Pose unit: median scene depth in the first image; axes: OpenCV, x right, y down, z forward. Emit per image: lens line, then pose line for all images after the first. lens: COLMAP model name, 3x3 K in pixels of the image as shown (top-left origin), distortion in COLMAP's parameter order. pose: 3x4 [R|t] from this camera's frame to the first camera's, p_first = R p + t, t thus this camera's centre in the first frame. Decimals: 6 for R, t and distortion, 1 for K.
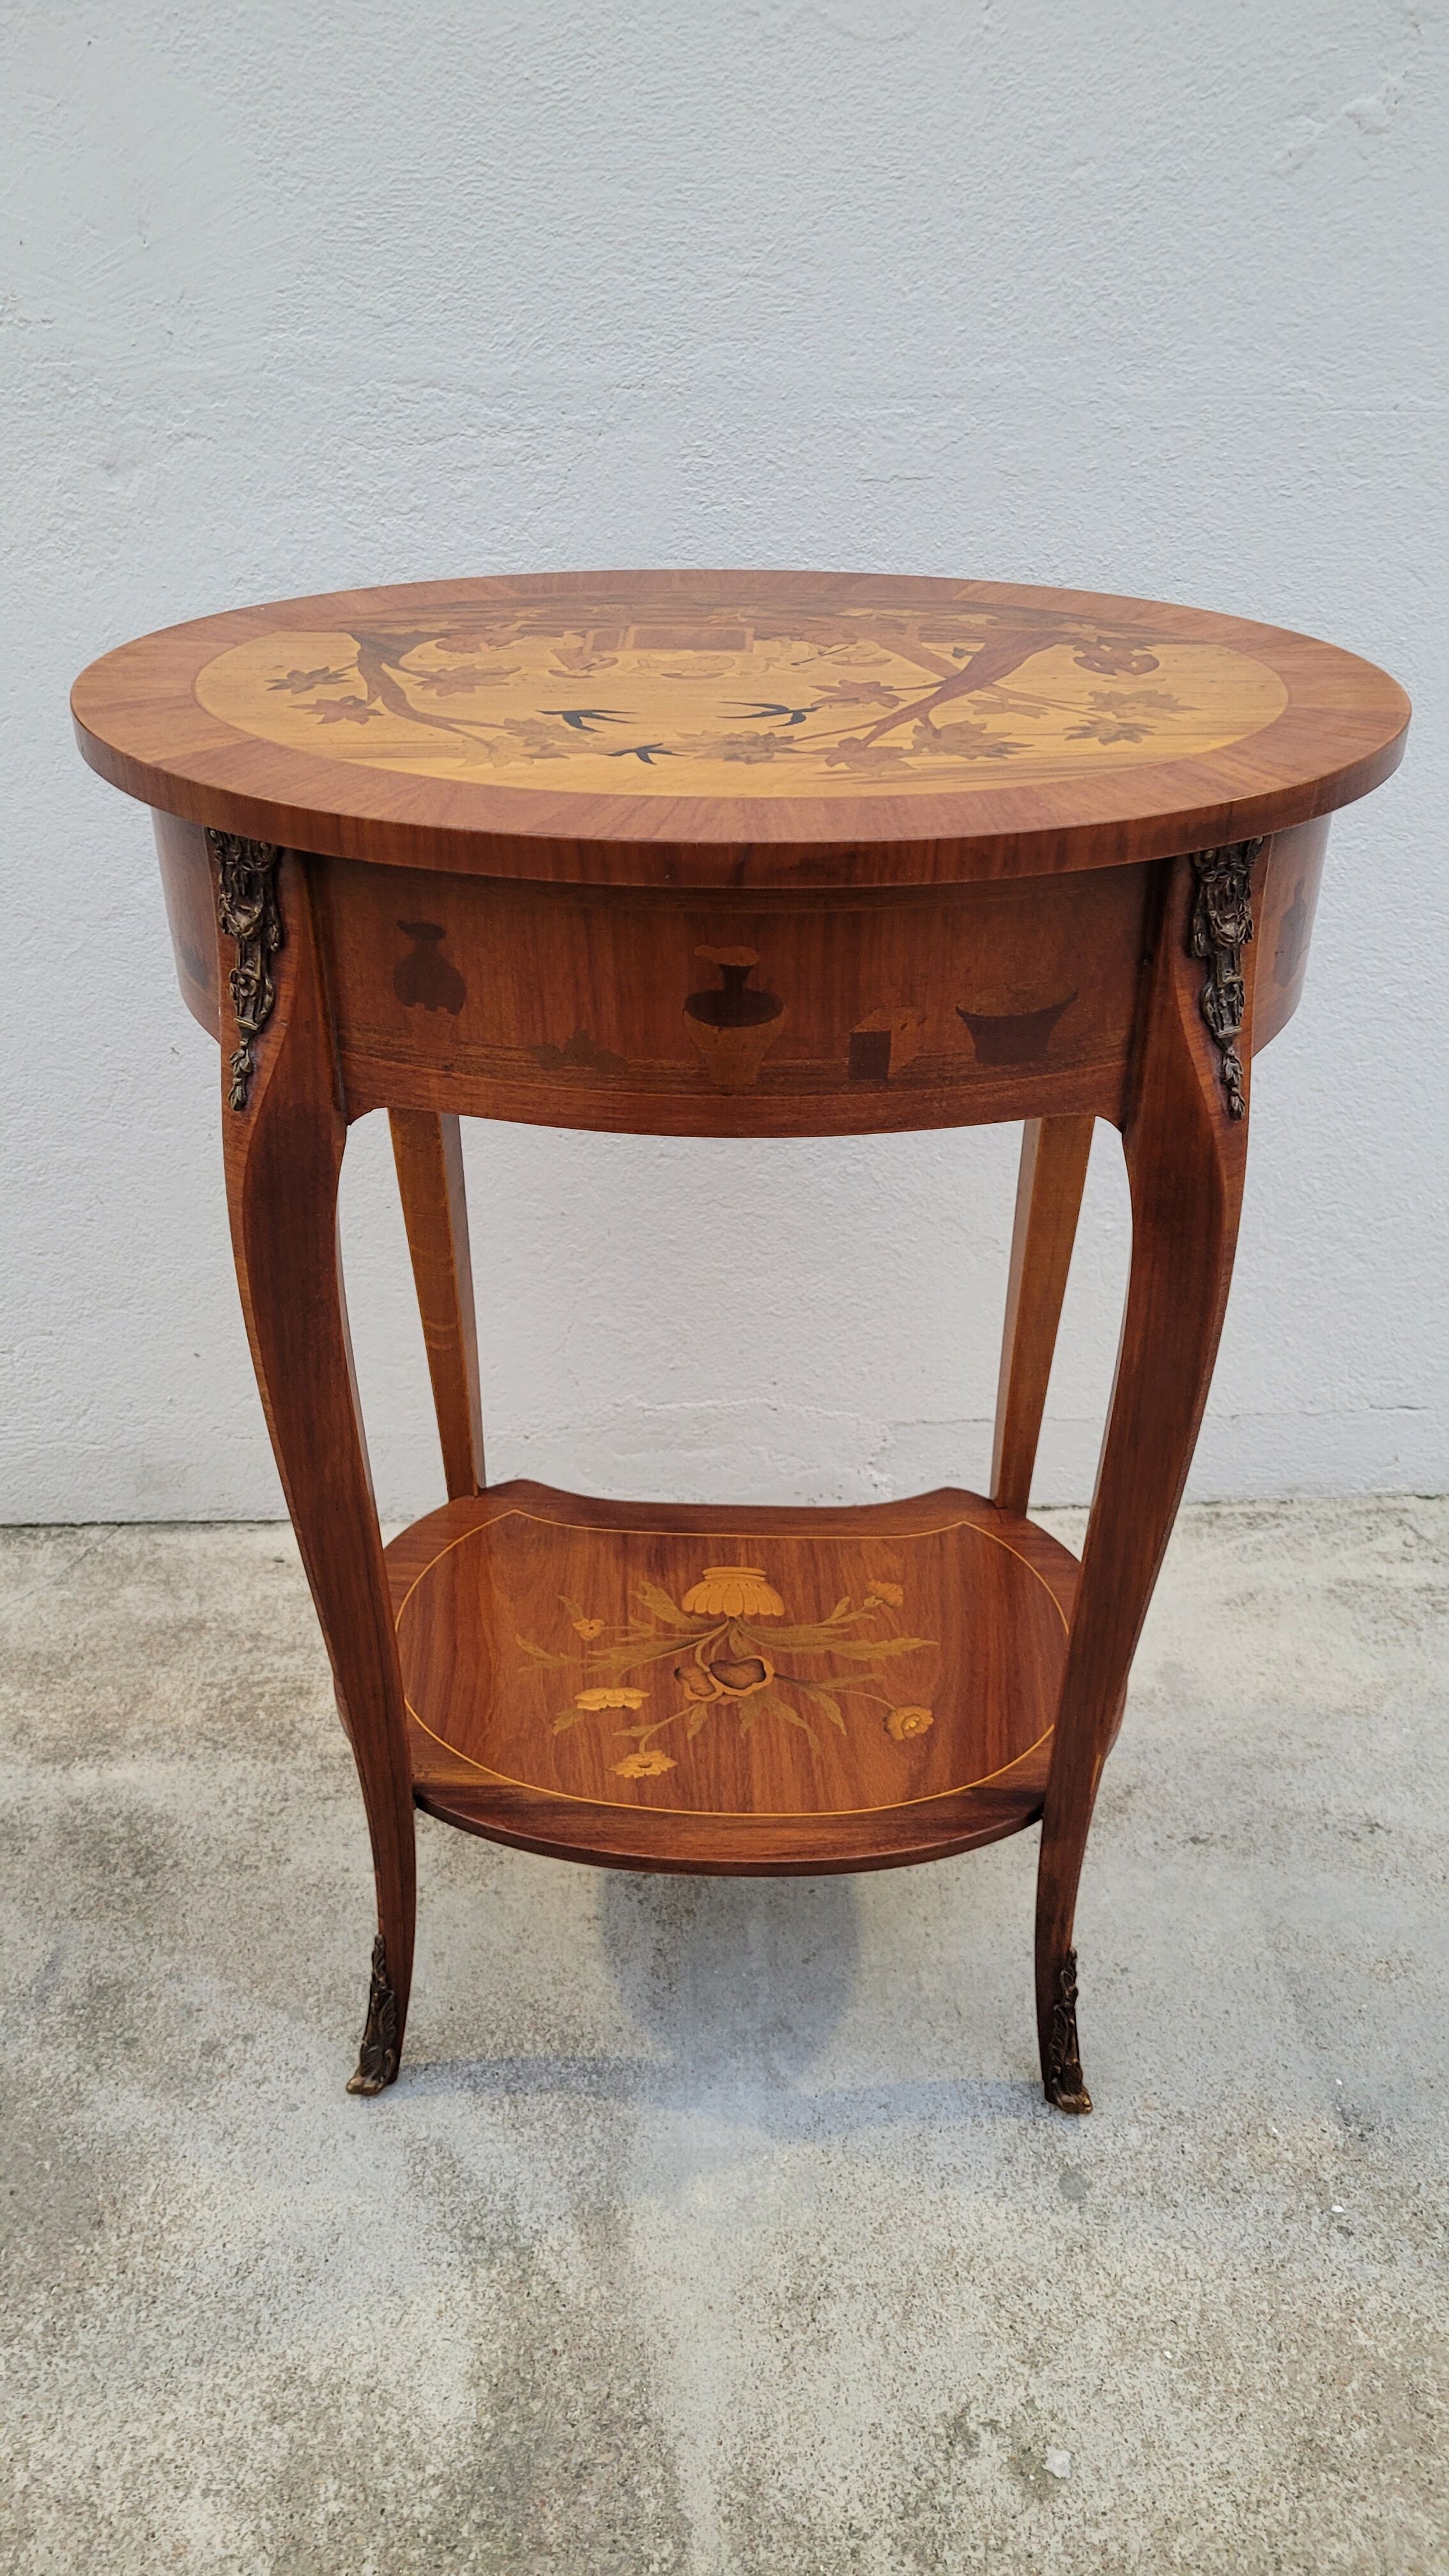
lens RADIAL K [[1946.2, 0, 737.0], [0, 1946.2, 1327.1], [0, 0, 1]] dist [0.053653, -0.043850]
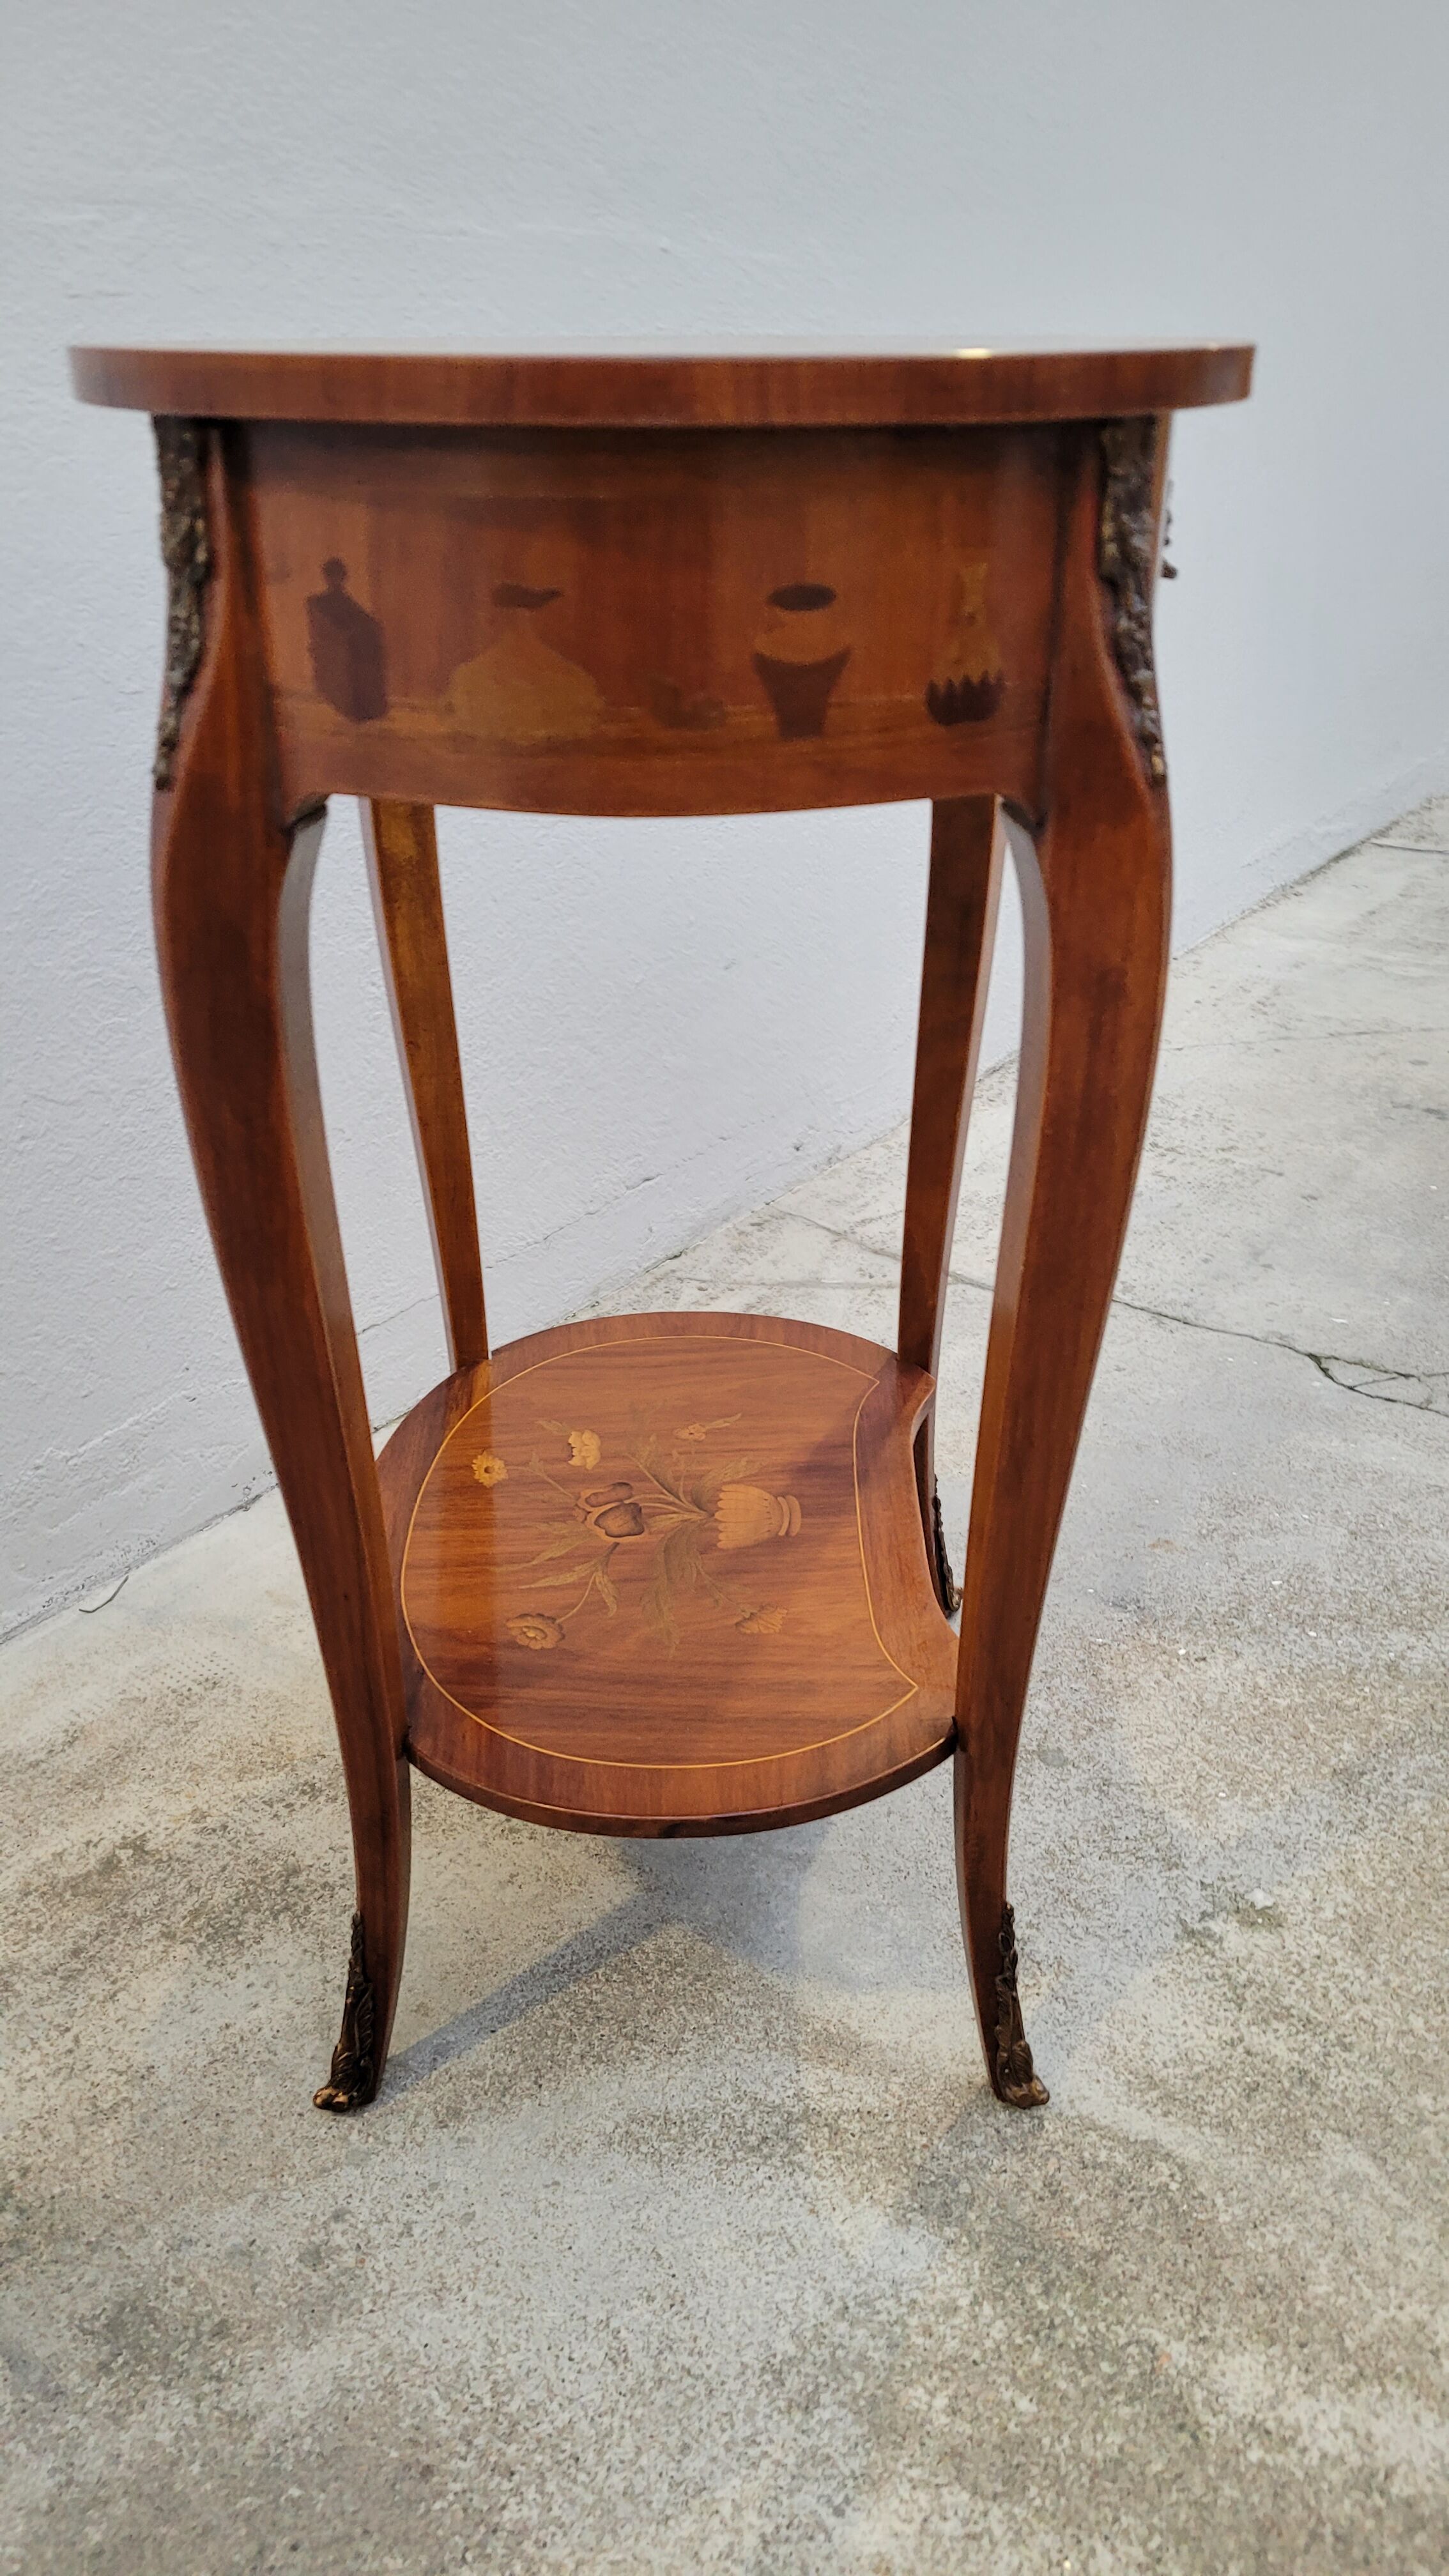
lens RADIAL K [[1931.9, 0, 751.8], [0, 1931.9, 1306.0], [0, 0, 1]] dist [0.056248, -0.037837]
pose [[0.624188, -0.362931, 0.691860, -0.550144], [0.417595, 0.903423, 0.097161, 0.032418], [-0.660306, 0.228271, 0.715464, 0.261853]]
